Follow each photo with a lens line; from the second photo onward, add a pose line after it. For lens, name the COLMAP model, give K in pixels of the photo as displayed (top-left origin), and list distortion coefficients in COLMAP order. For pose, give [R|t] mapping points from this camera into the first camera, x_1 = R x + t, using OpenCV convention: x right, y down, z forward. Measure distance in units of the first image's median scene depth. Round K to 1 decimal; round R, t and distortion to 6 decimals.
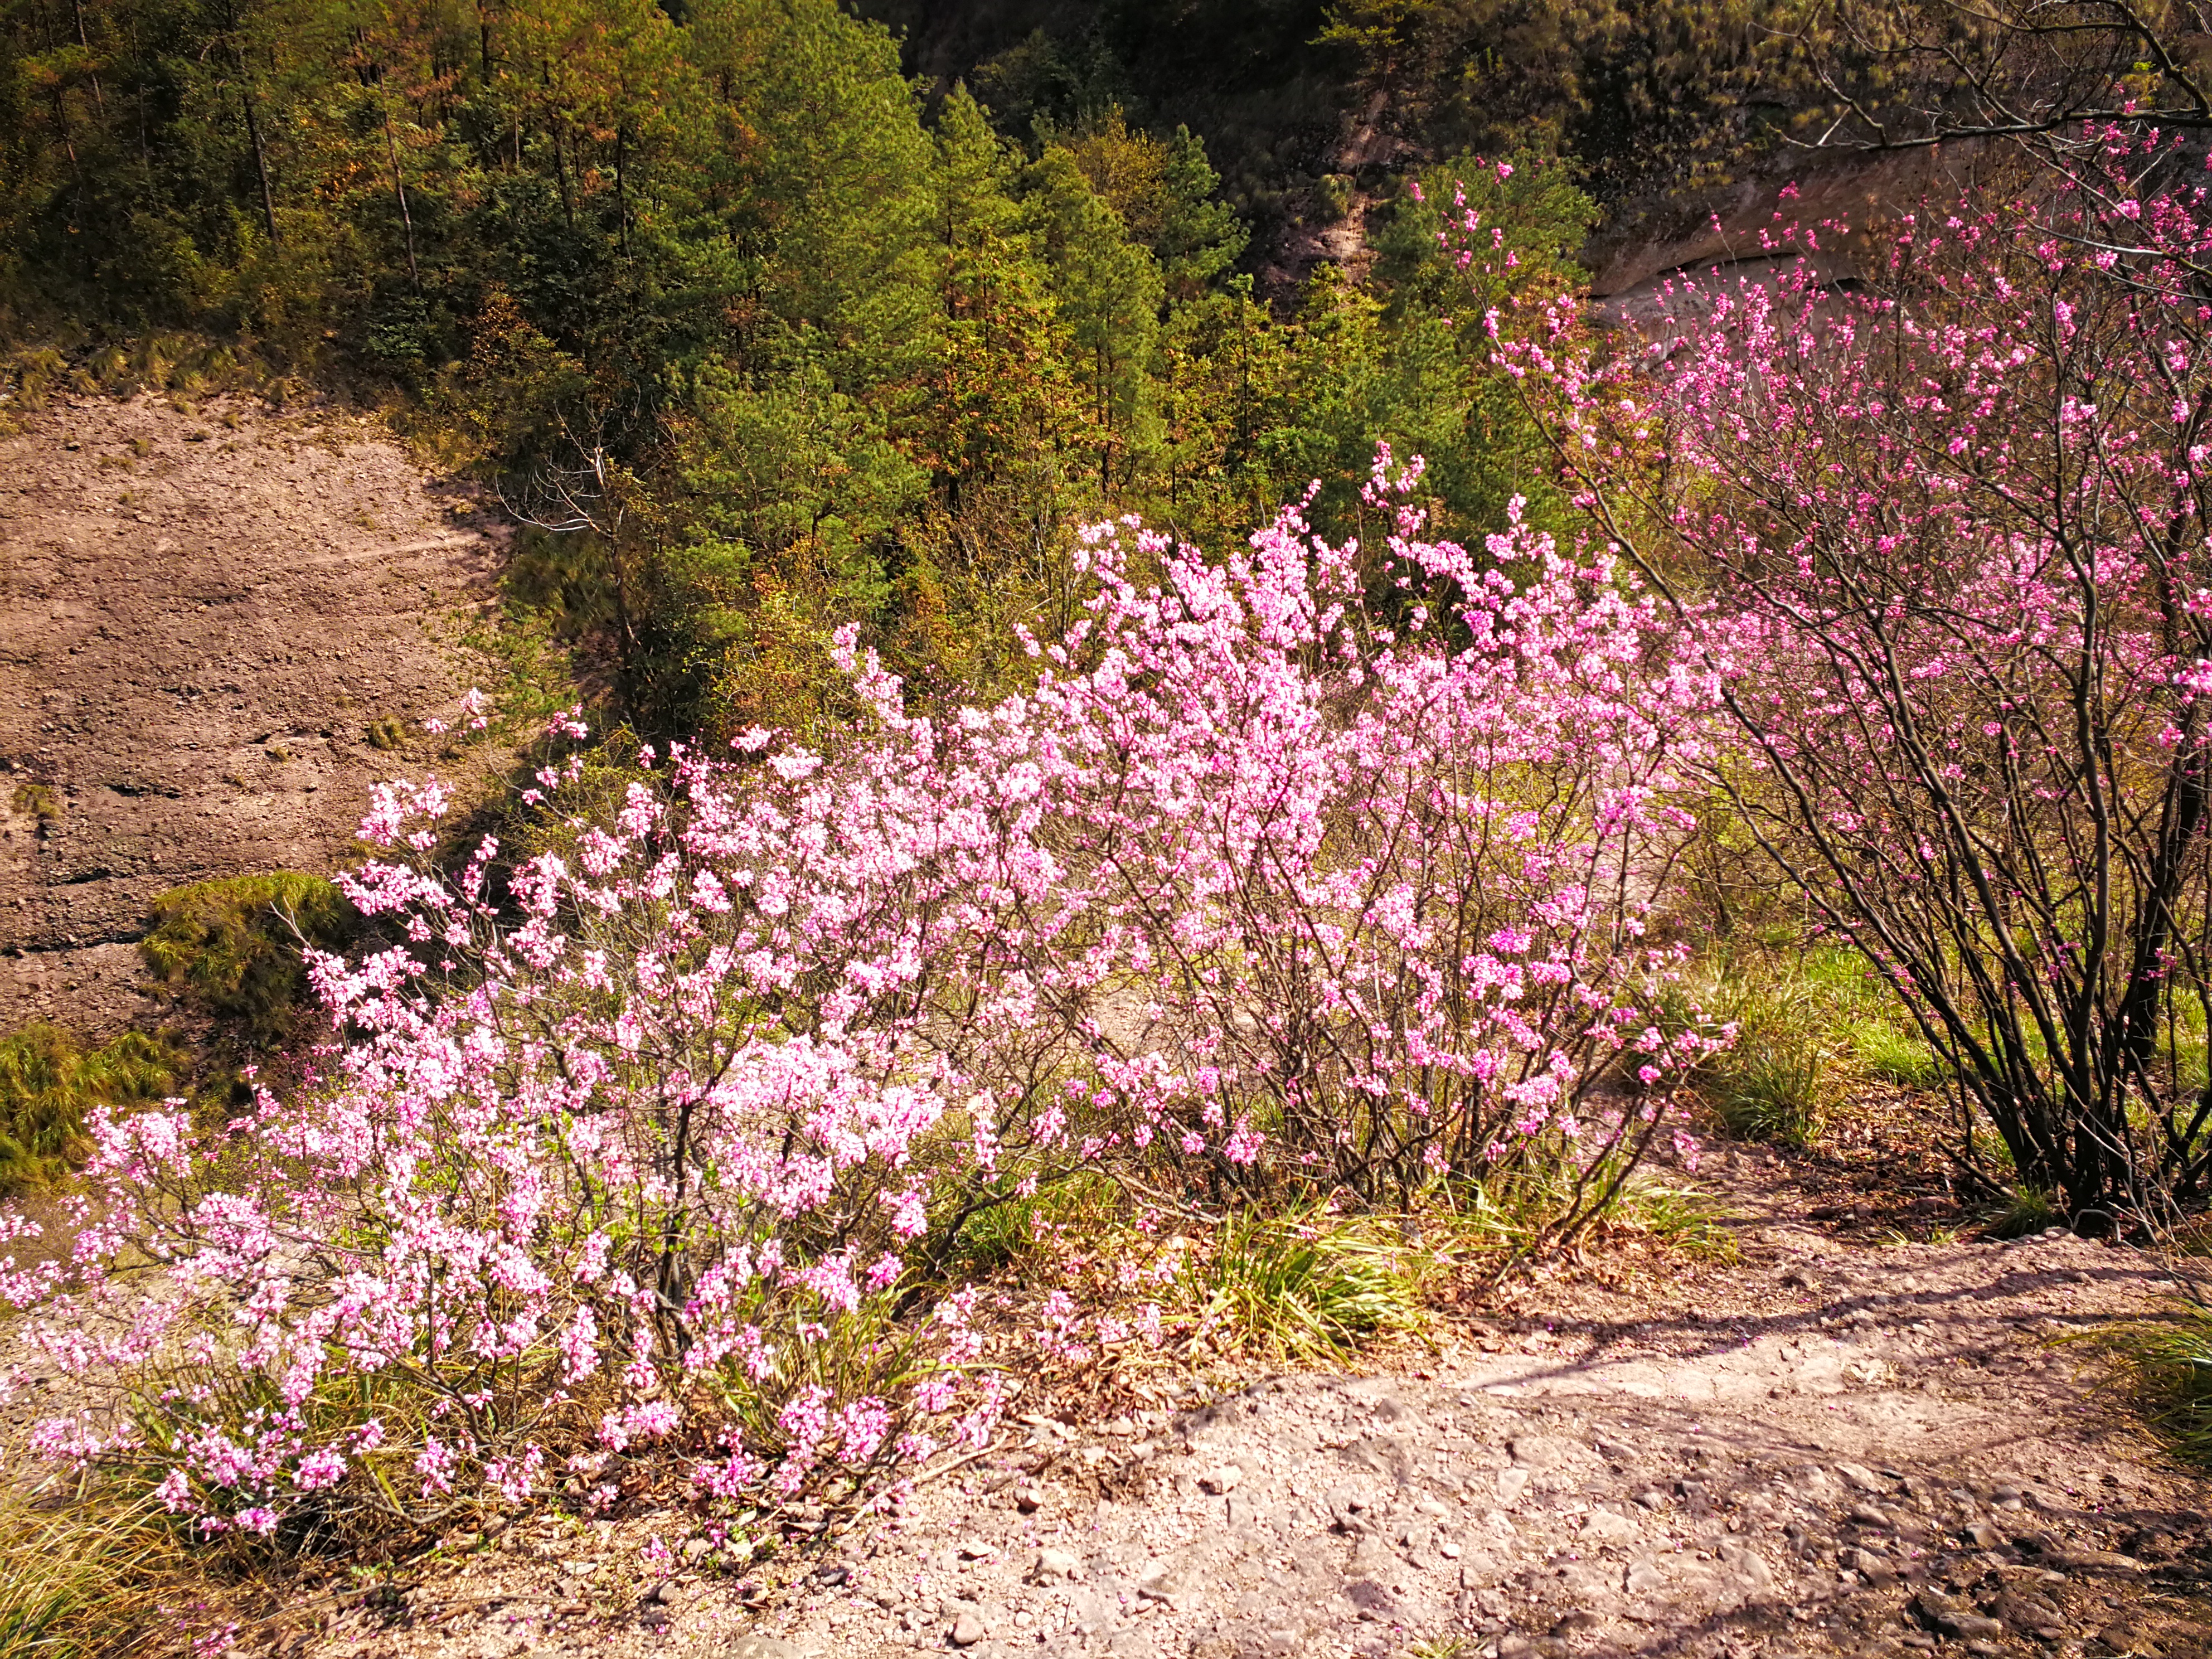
lens RADIAL K [[1735.6, 0, 1104.8], [0, 1735.6, 833.7], [0, 0, 1]] dist [0.007135, 0.001788]
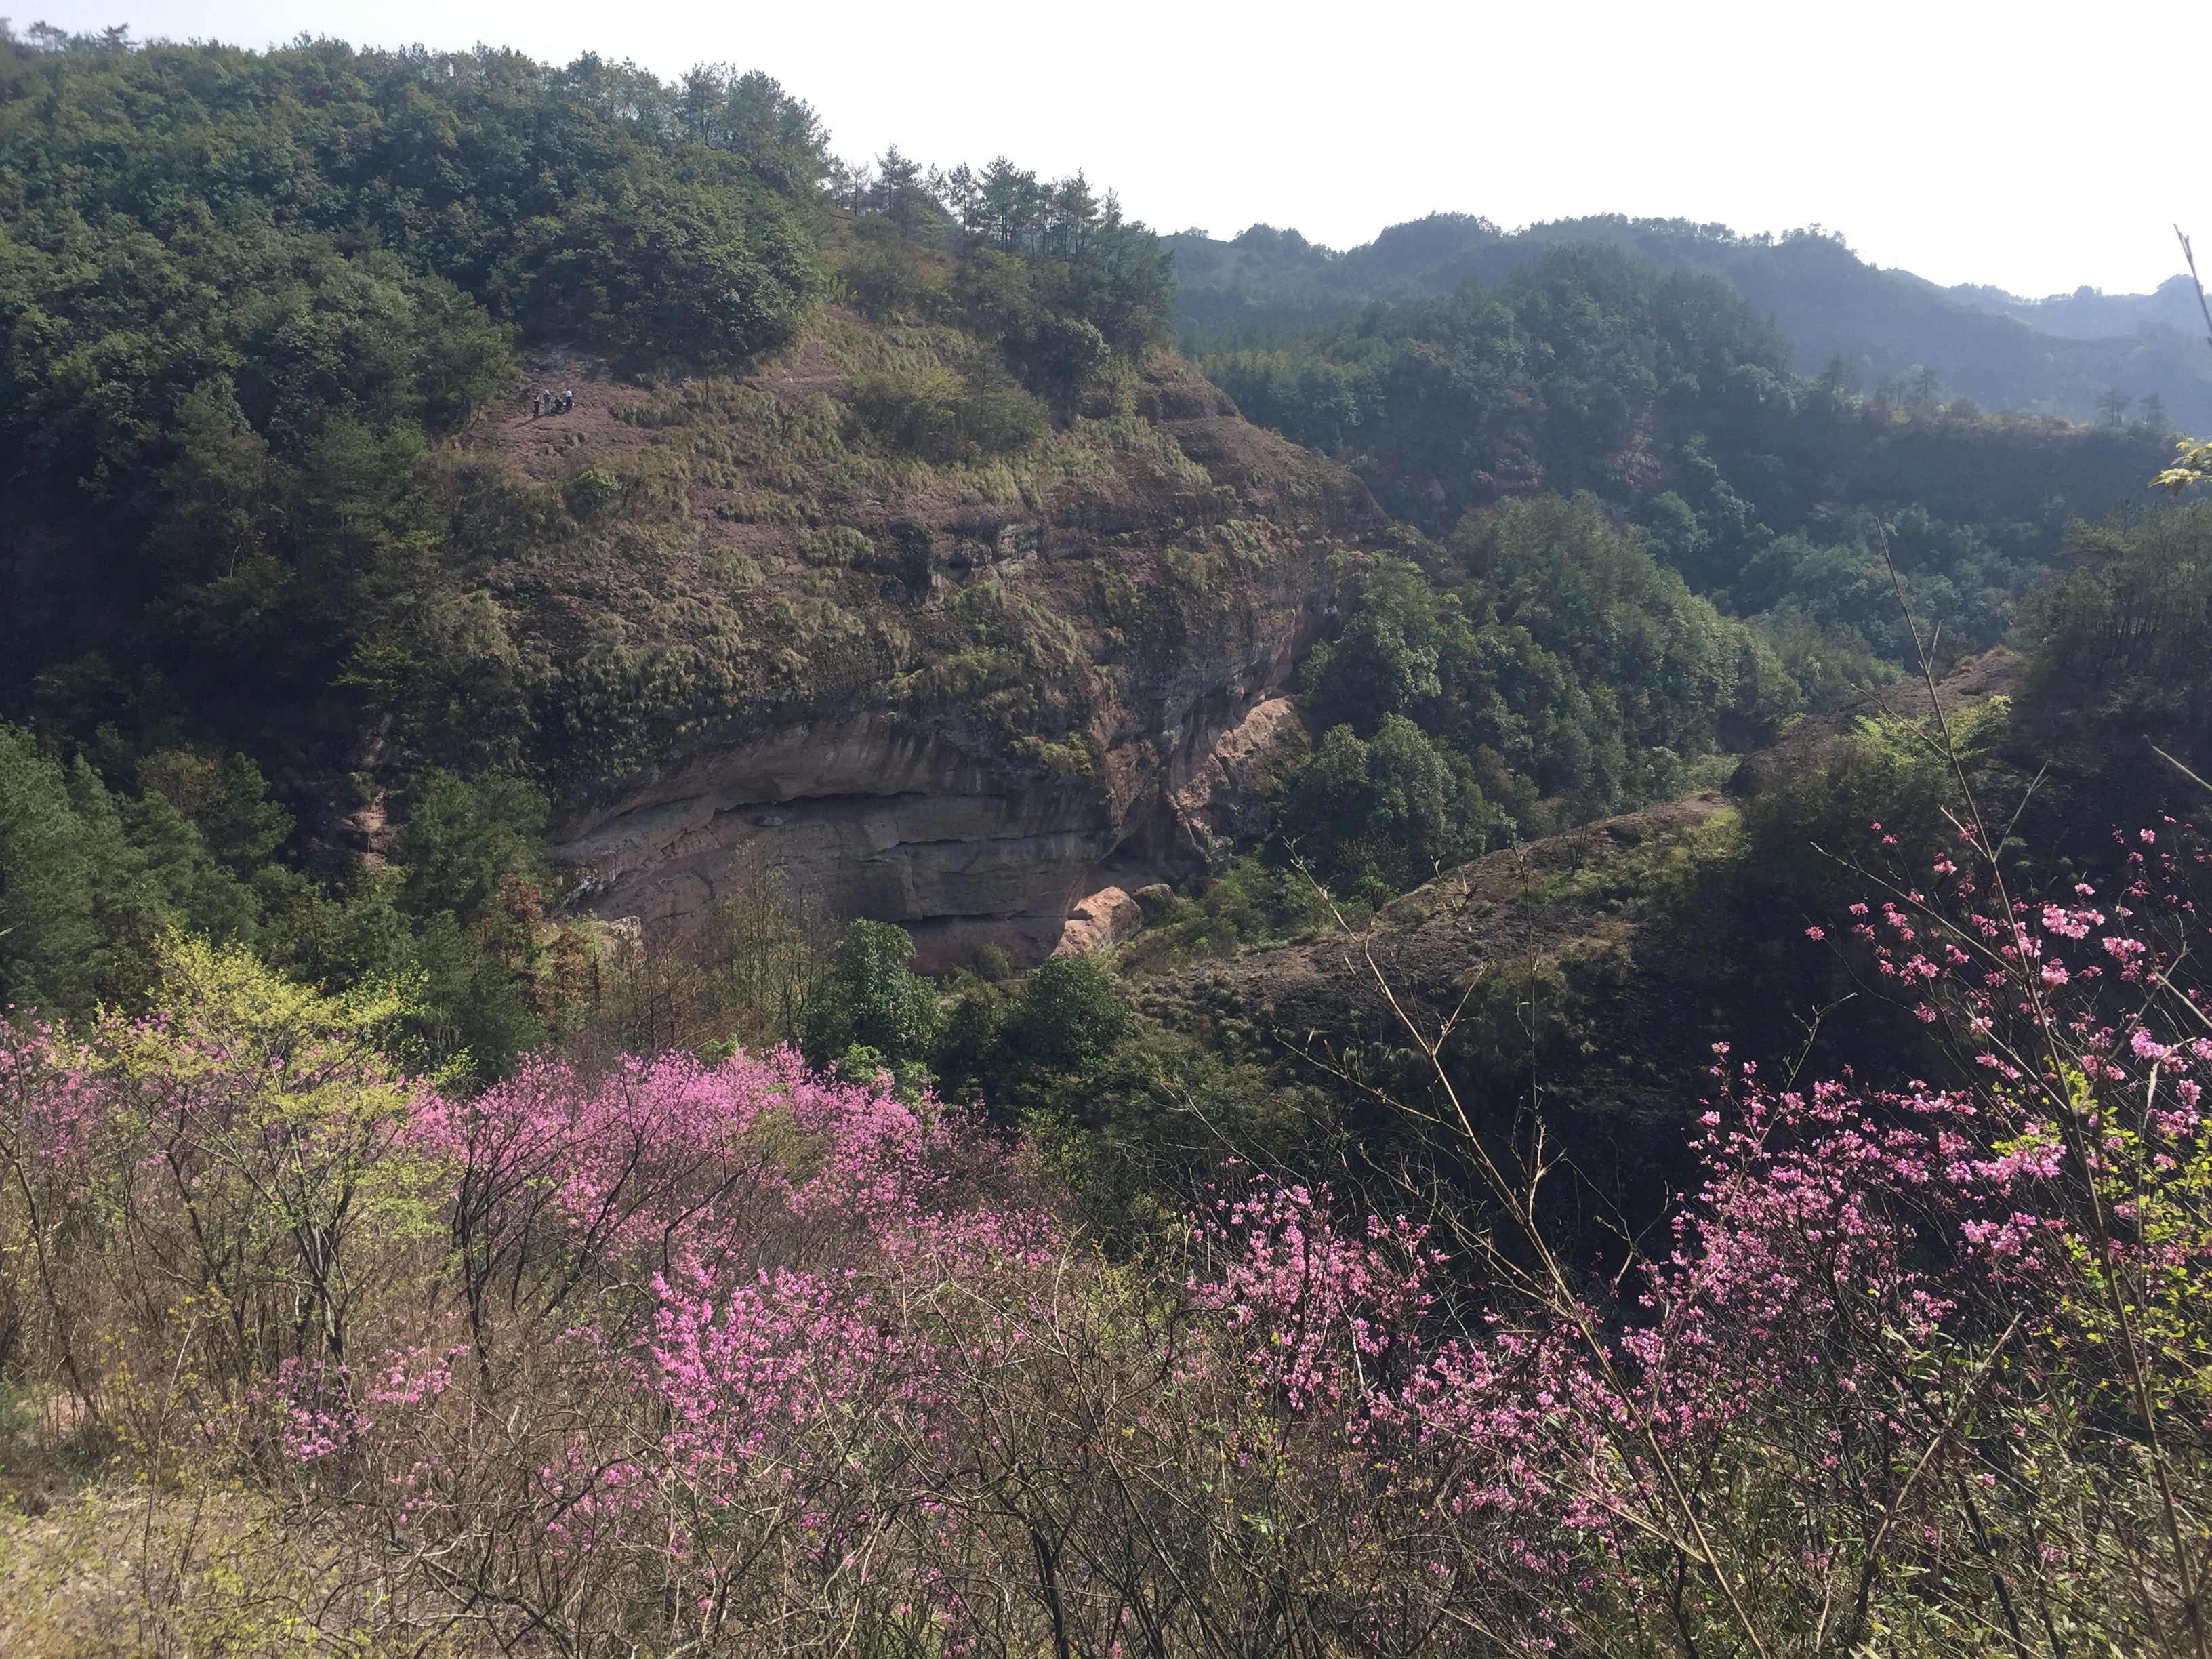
lens RADIAL K [[1908.7, 0, 1123.0], [0, 1908.7, 817.3], [0, 0, 1]] dist [0.073231, -0.104810]
pose [[0.869023, -0.051664, 0.492067, -0.098887], [0.161550, 0.969654, -0.183501, 0.039066], [-0.467654, 0.238960, 0.850998, -0.606547]]
